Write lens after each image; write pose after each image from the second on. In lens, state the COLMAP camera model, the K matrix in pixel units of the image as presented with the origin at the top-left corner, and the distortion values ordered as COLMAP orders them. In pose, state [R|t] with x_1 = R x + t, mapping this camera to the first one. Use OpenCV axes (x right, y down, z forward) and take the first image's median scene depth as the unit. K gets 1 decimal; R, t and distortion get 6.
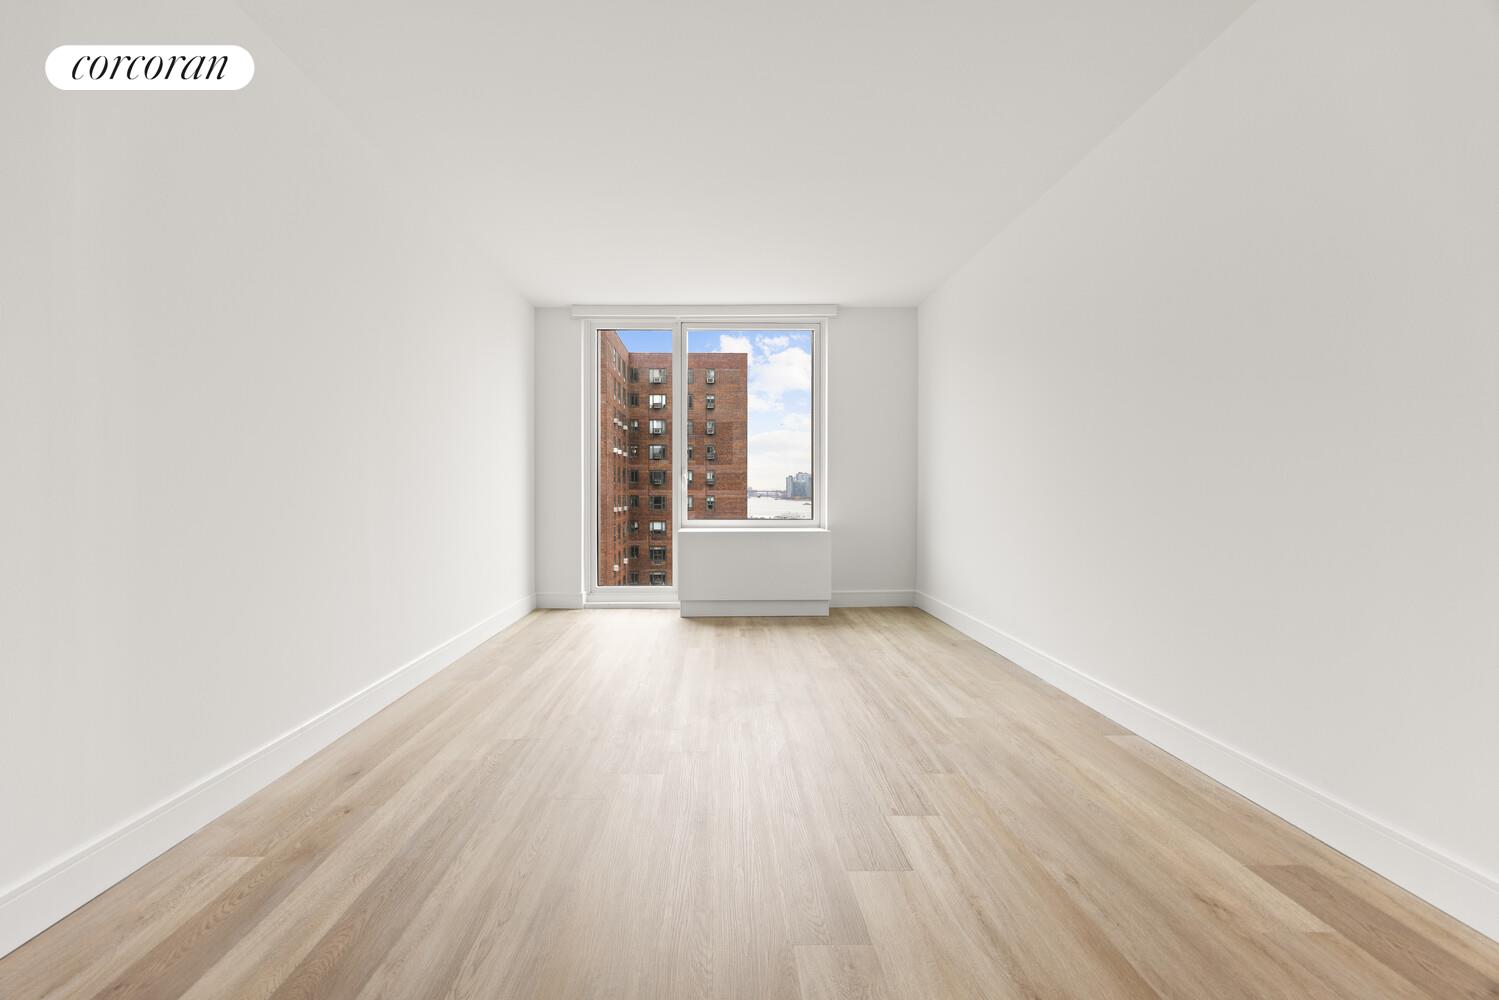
lens RADIAL K [[568.4, 0, 749.5], [0, 568.4, 500.0], [0, 0, 1]] dist [-0.000244, -0.000102]
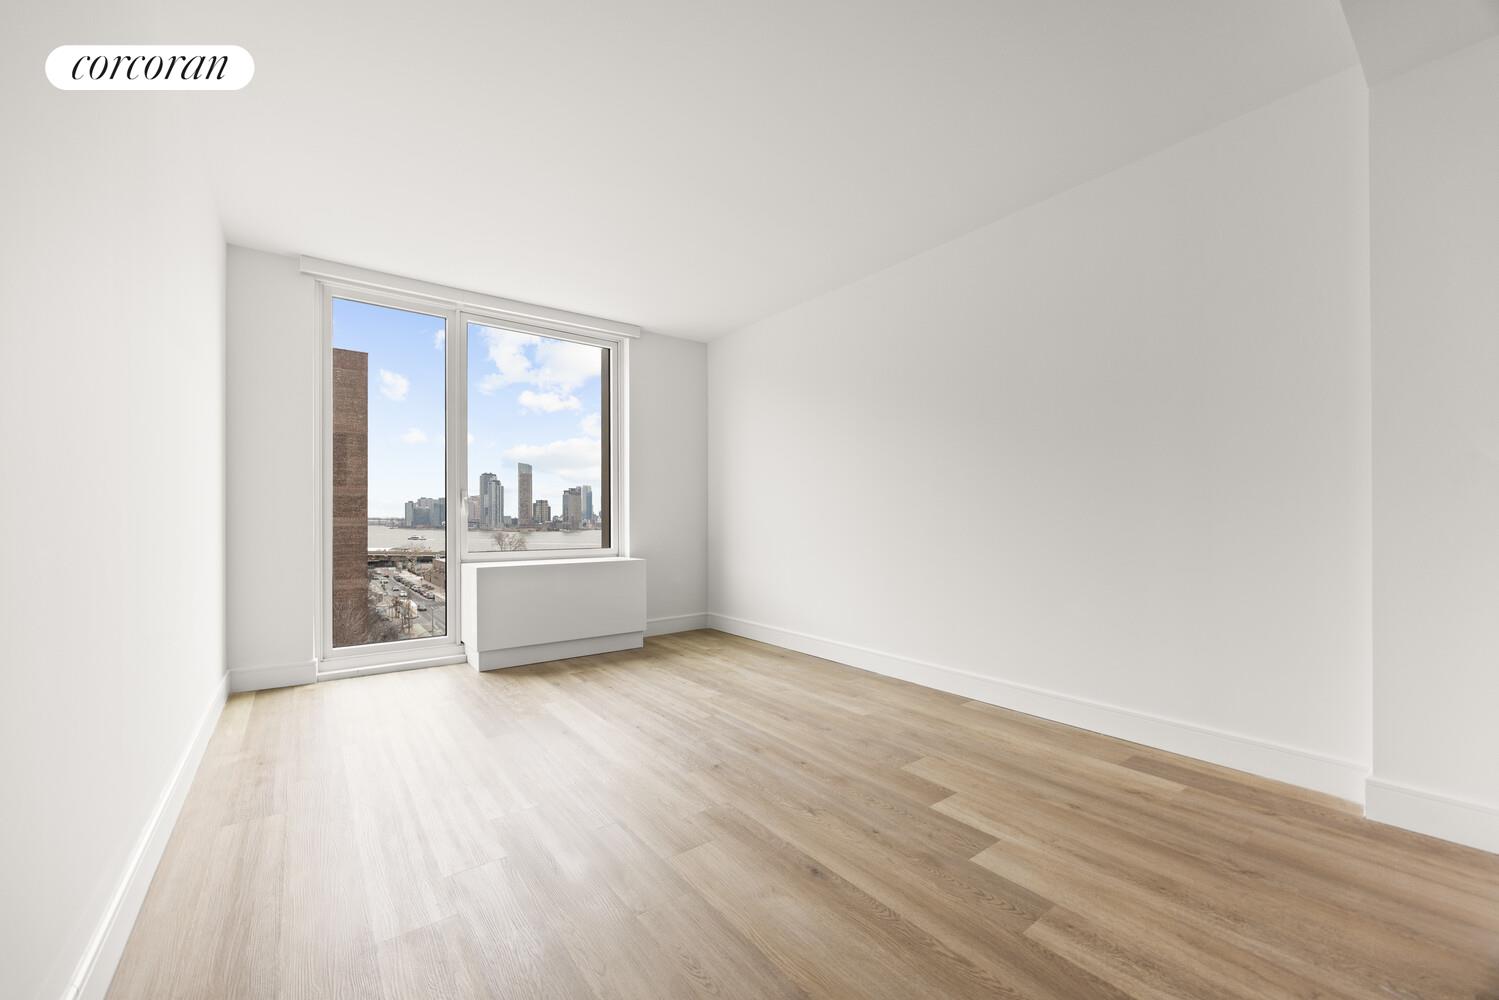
lens RADIAL K [[563.3, 0, 752.9], [0, 563.3, 522.5], [0, 0, 1]] dist [-0.000135, 0.000086]
pose [[0.817963, -0.004283, 0.575255, -0.369973], [0.009430, 0.999938, -0.005964, -0.000787], [-0.575194, 0.010303, 0.817952, 0.154526]]
